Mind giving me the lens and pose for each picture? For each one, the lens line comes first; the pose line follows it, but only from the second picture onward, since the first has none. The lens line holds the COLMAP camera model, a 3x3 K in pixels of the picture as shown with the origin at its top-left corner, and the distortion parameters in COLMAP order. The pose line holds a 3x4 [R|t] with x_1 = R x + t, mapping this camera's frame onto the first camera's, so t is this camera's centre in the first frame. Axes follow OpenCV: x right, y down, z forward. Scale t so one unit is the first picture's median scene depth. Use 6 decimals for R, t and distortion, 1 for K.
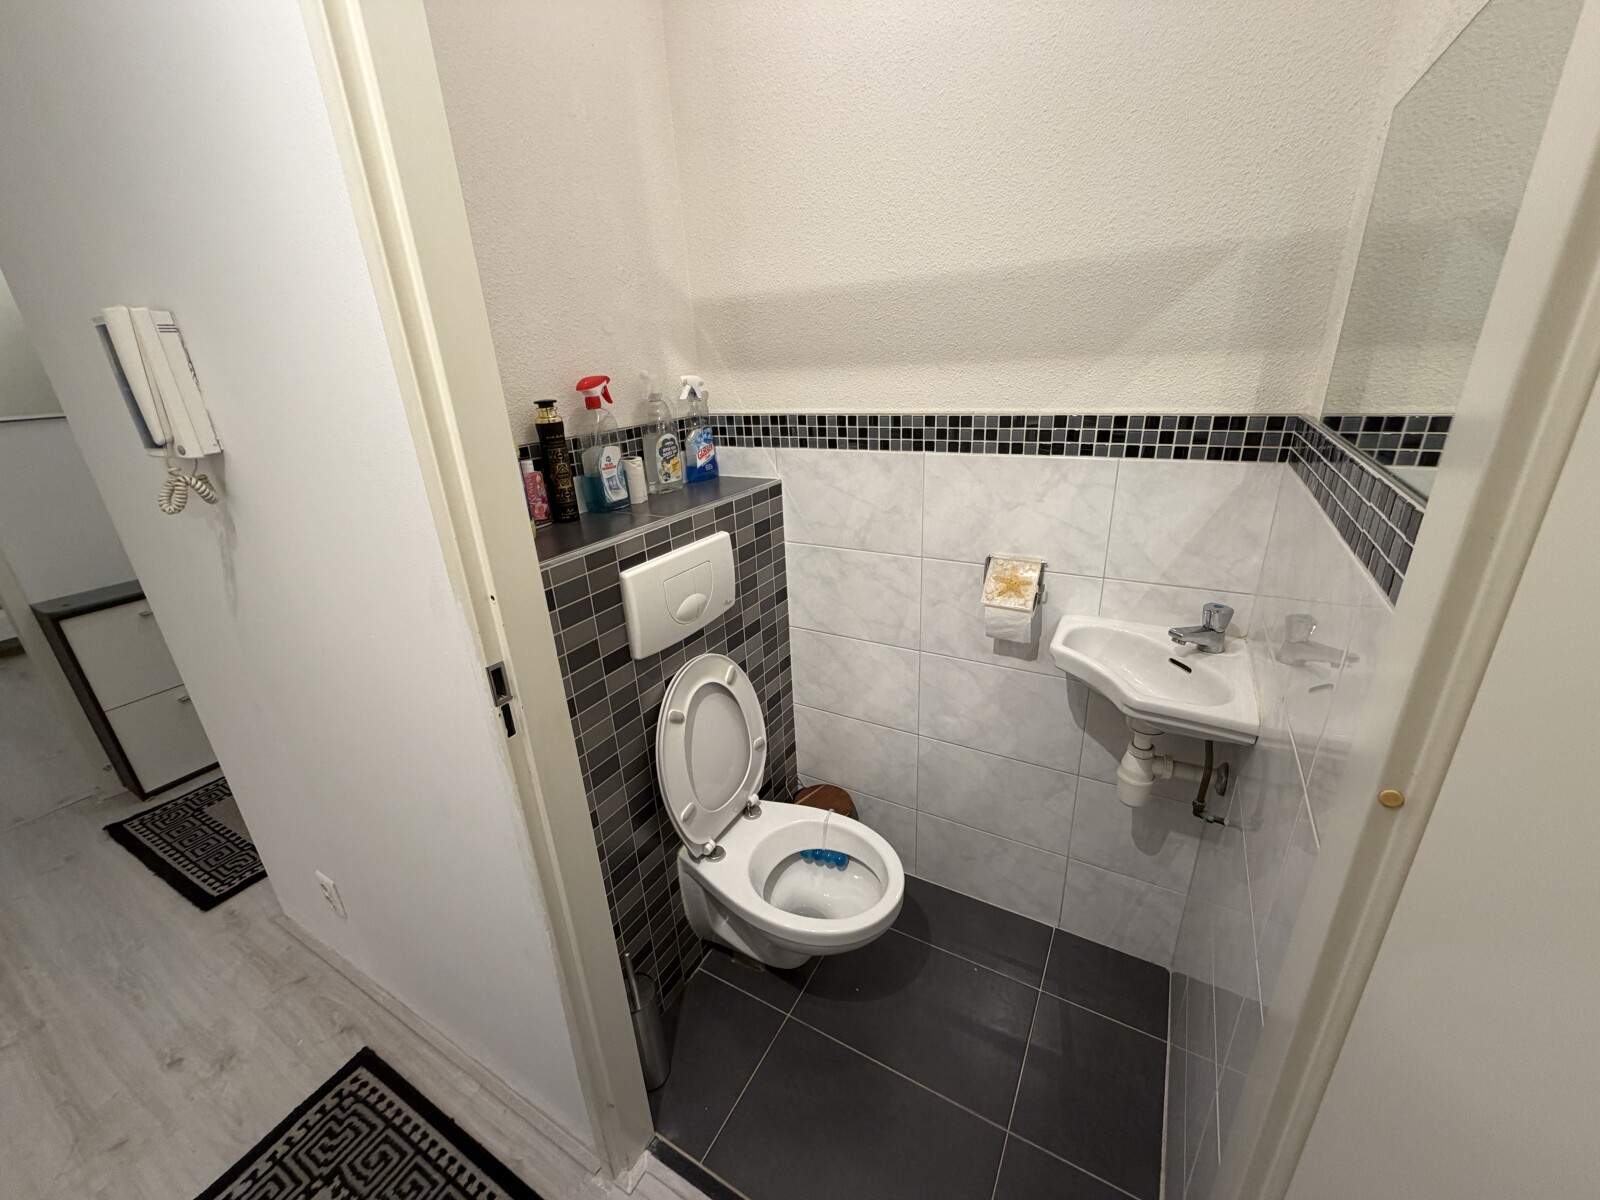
lens RADIAL K [[635.1, 0, 796.4], [0, 635.1, 596.8], [0, 0, 1]] dist [0.001465, 0.000253]
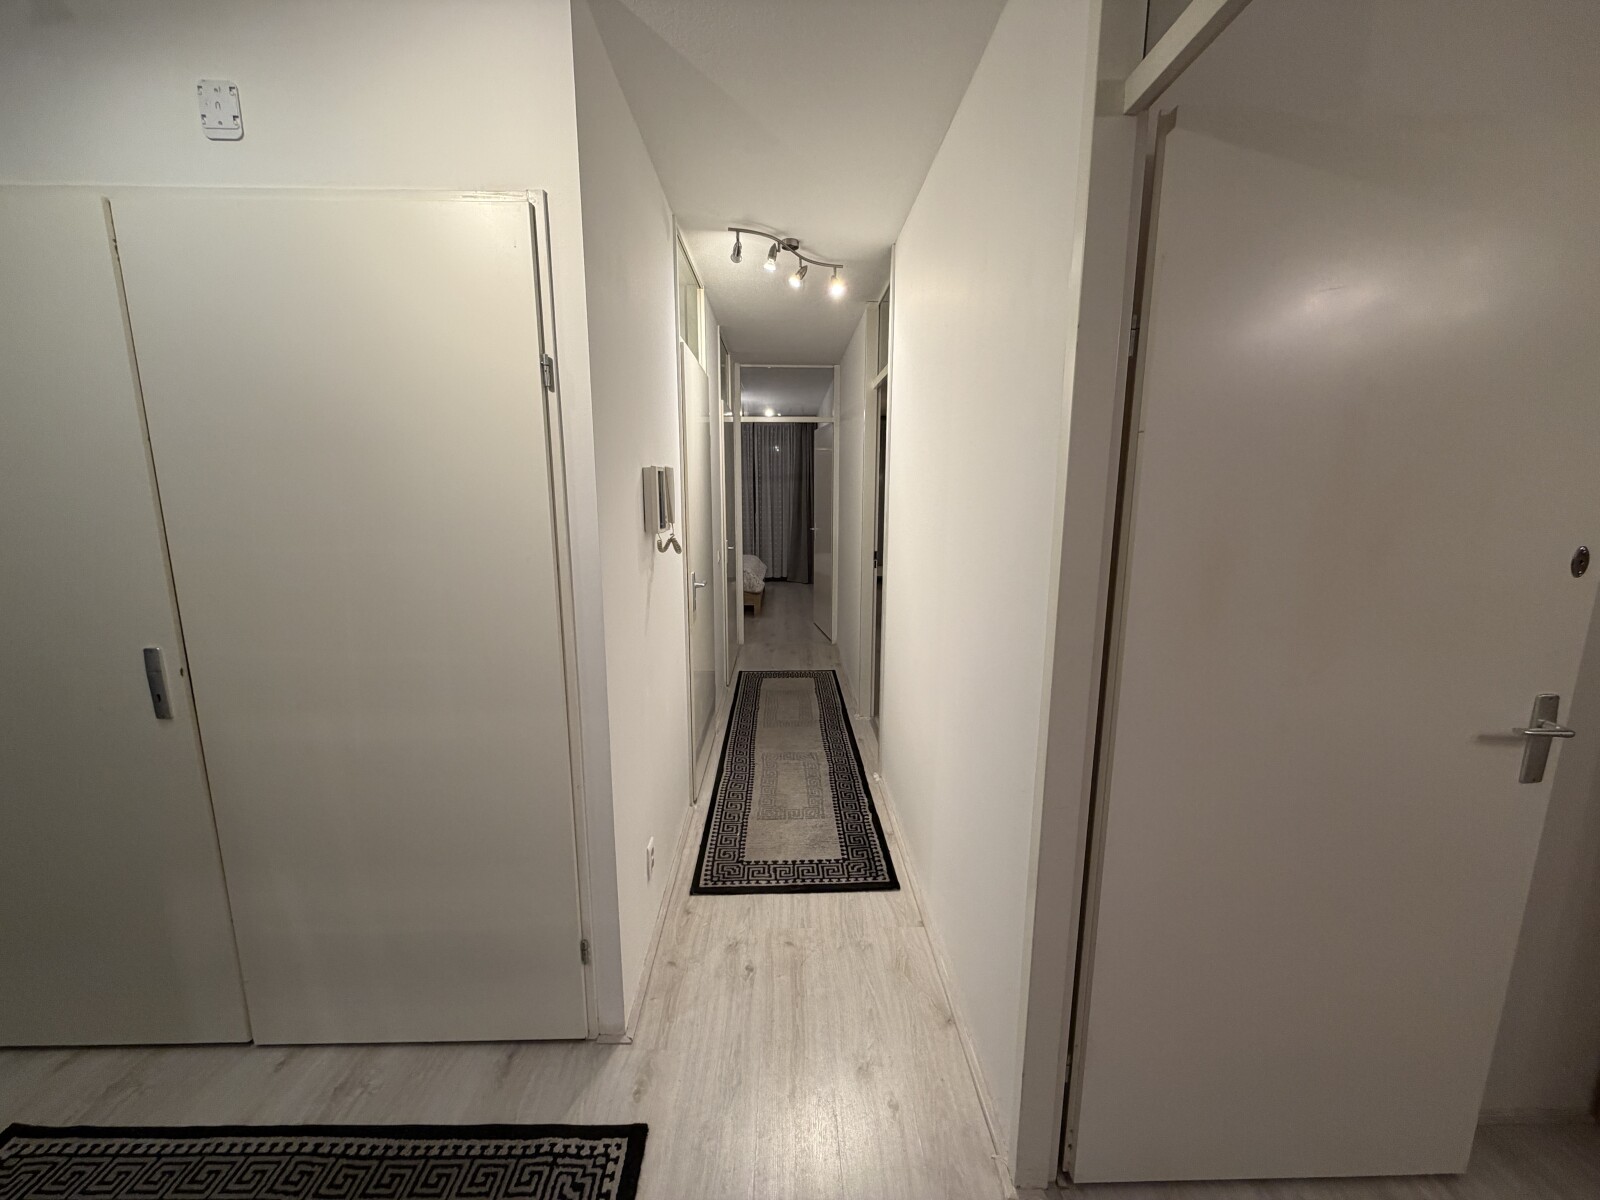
lens RADIAL K [[635.1, 0, 796.4], [0, 635.1, 596.8], [0, 0, 1]] dist [0.001465, 0.000253]
pose [[-0.523792, -0.104099, 0.845462, -2.172440], [0.327908, 0.891385, 0.312904, -0.373627], [-0.786205, 0.441130, -0.432765, 1.207261]]
